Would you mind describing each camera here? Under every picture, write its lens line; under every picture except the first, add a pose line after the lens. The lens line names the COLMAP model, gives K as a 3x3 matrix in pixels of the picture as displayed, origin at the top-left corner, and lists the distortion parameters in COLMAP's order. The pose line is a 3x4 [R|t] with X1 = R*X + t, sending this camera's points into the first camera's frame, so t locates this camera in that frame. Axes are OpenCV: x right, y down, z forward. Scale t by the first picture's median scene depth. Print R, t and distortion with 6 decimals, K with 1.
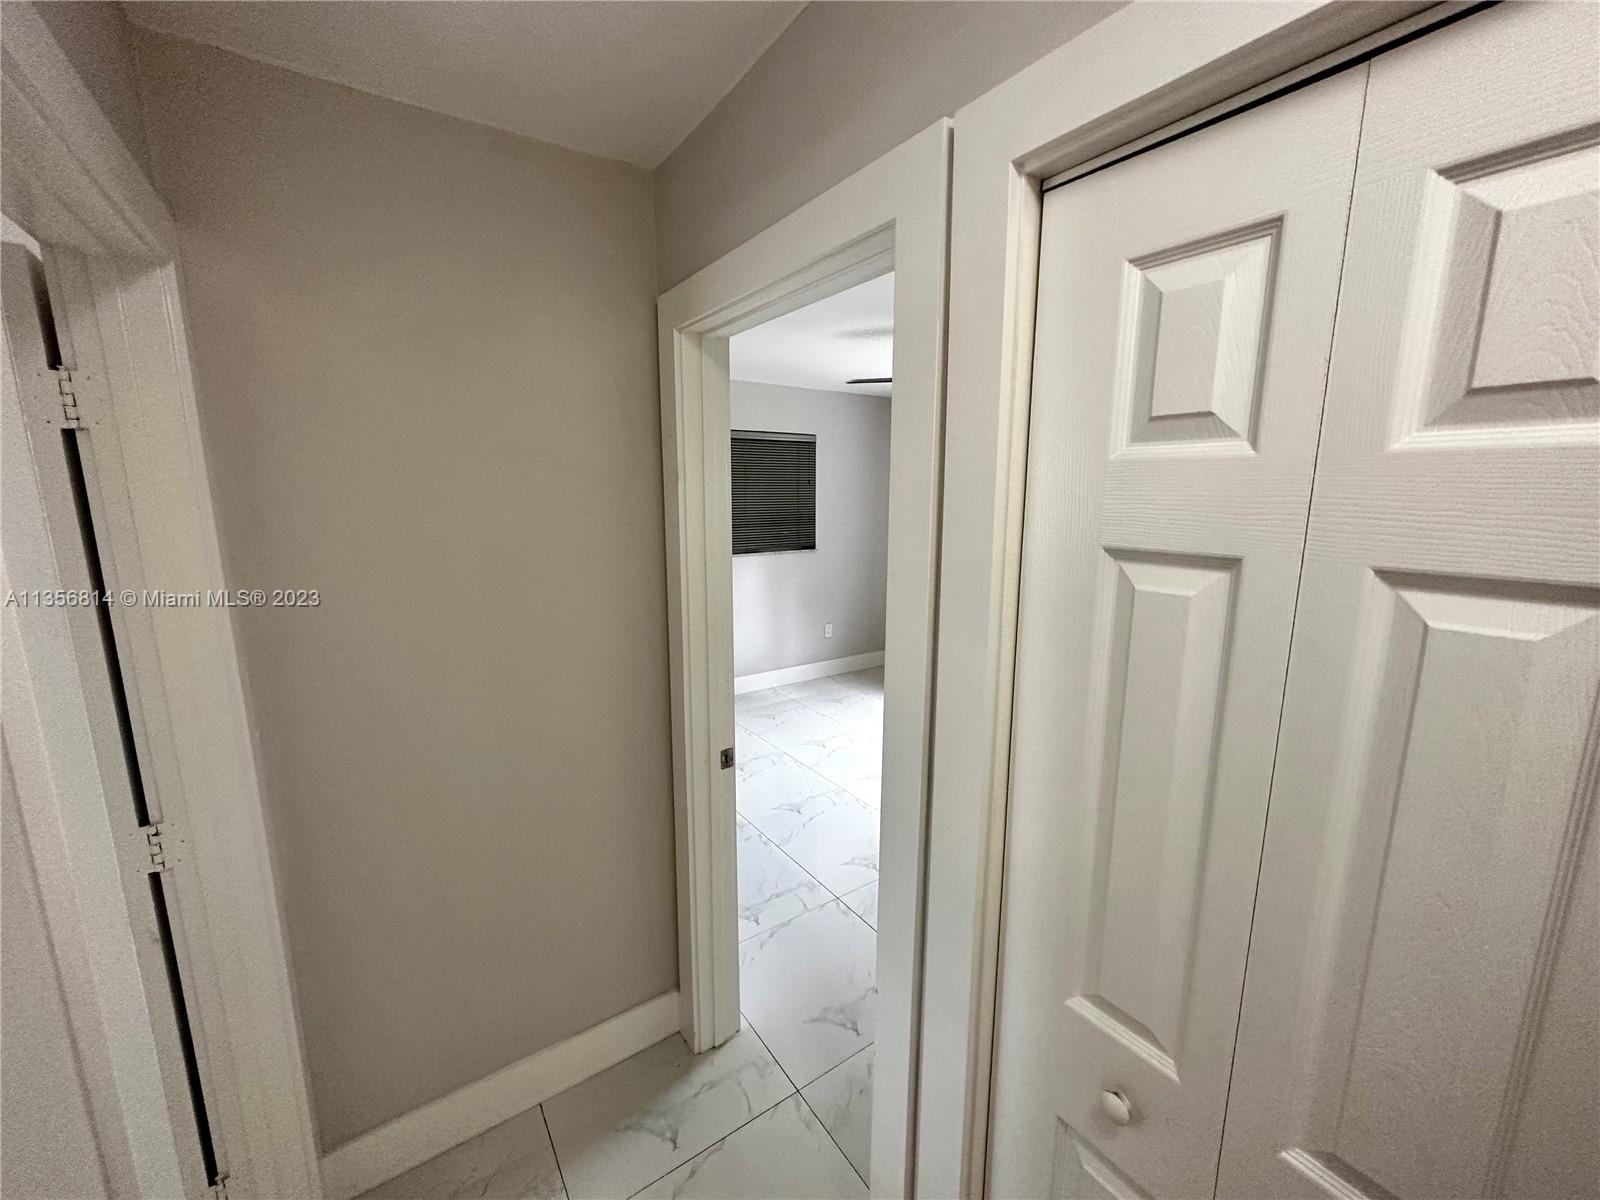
lens RADIAL K [[635.3, 0, 800.3], [0, 635.3, 597.4], [0, 0, 1]] dist [-0.000417, 0.000312]
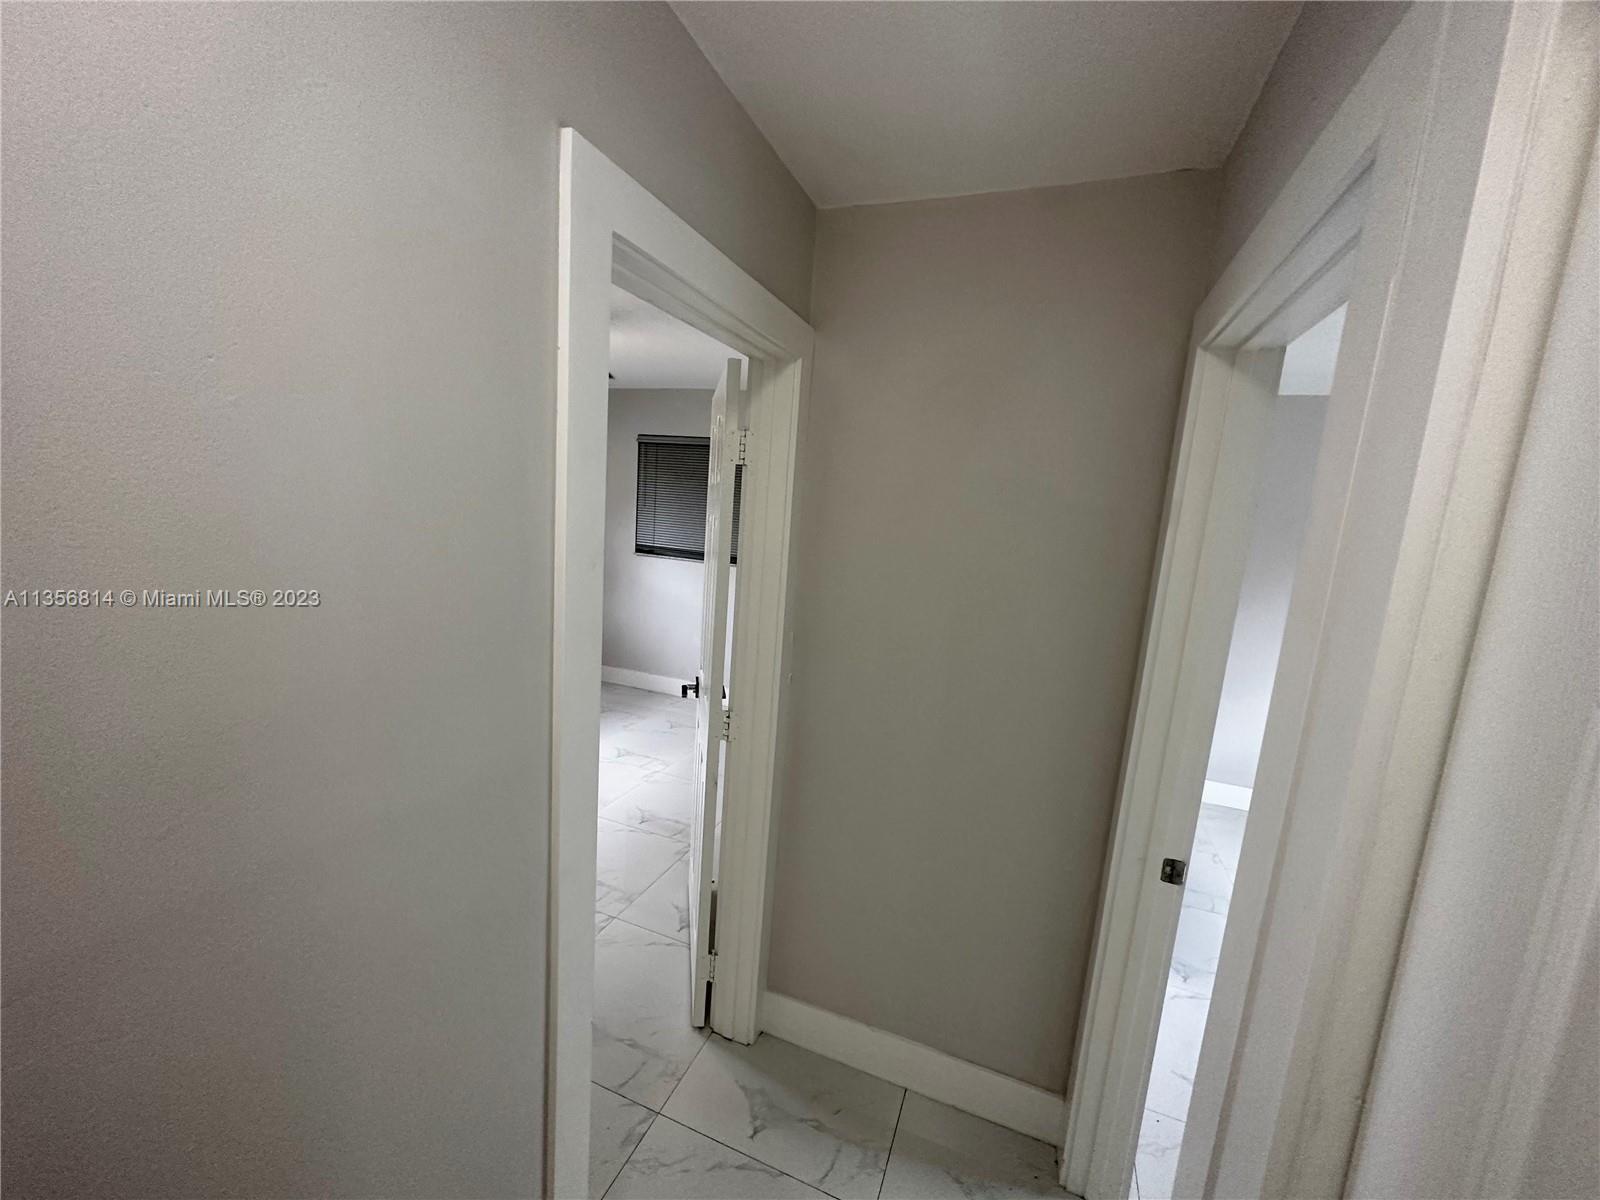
lens RADIAL K [[614.9, 0, 795.1], [0, 614.9, 594.0], [0, 0, 1]] dist [-0.010391, 0.000033]
pose [[0.572225, 0.158270, -0.804680, 0.203674], [-0.211528, 0.976484, 0.041639, -0.021246], [0.792348, 0.146386, 0.592247, 0.137653]]
